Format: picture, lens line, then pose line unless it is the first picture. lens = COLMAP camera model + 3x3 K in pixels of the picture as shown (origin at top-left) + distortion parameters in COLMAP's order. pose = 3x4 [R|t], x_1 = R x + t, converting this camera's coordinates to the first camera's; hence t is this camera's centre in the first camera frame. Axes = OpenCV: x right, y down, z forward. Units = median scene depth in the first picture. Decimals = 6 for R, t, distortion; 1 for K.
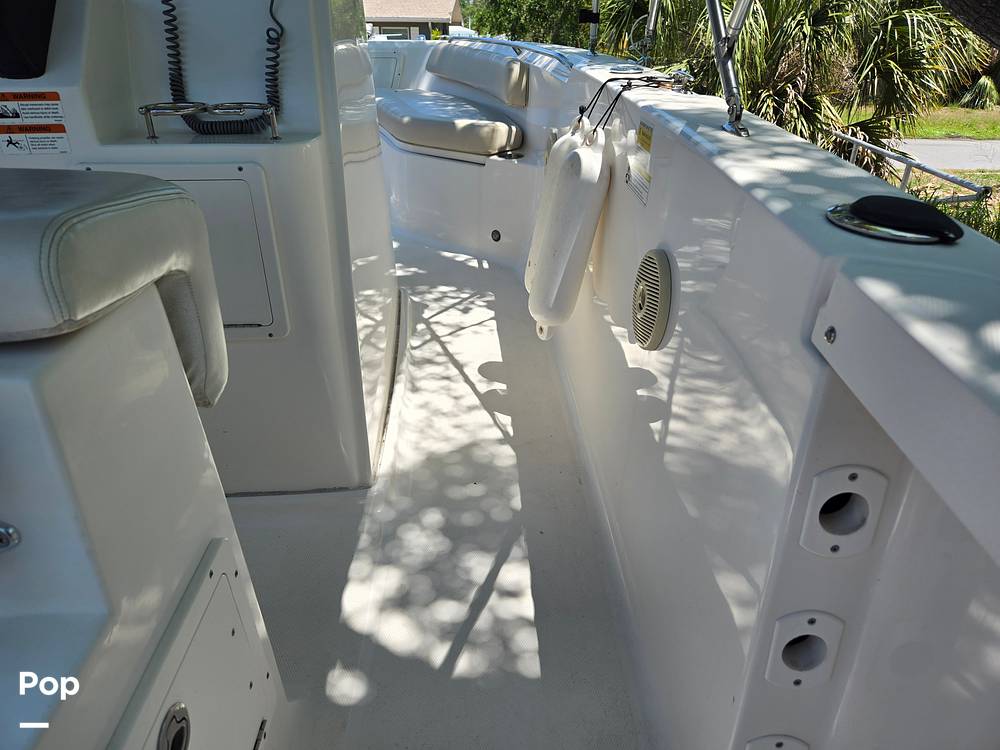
lens RADIAL K [[673.9, 0, 522.1], [0, 673.9, 383.2], [0, 0, 1]] dist [0.058034, -0.046750]
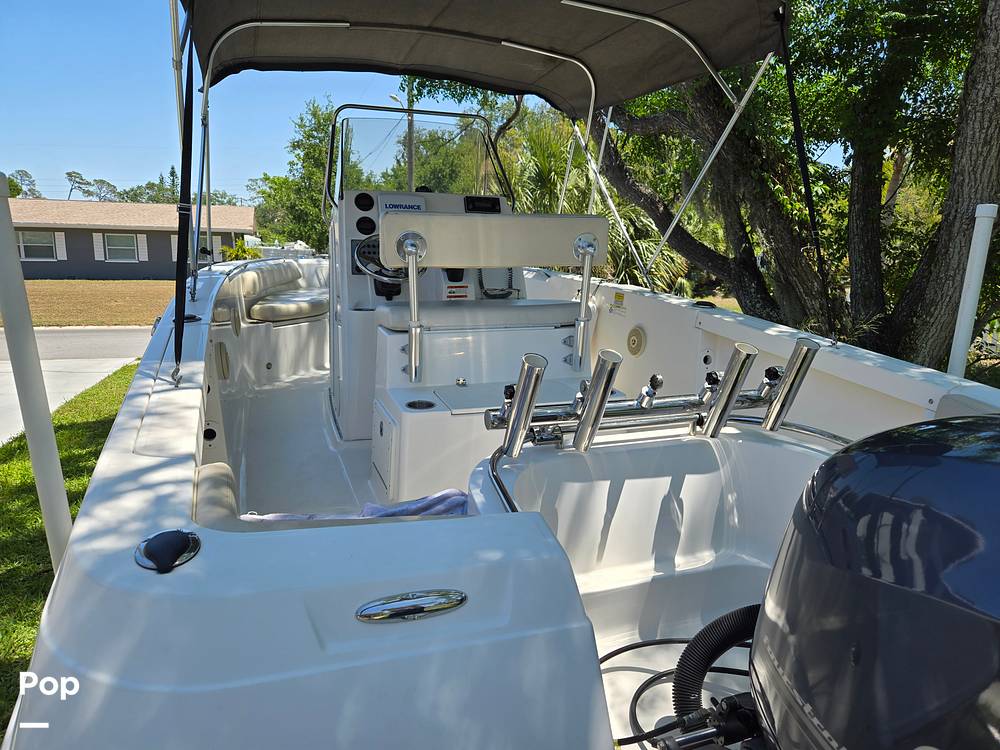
lens RADIAL K [[673.9, 0, 495.8], [0, 673.9, 375.3], [0, 0, 1]] dist [0.058034, -0.046750]
pose [[0.957139, -0.042731, 0.286459, -1.001237], [0.119906, 0.958778, -0.257619, 0.561071], [-0.263642, 0.280925, 0.922807, -1.271983]]
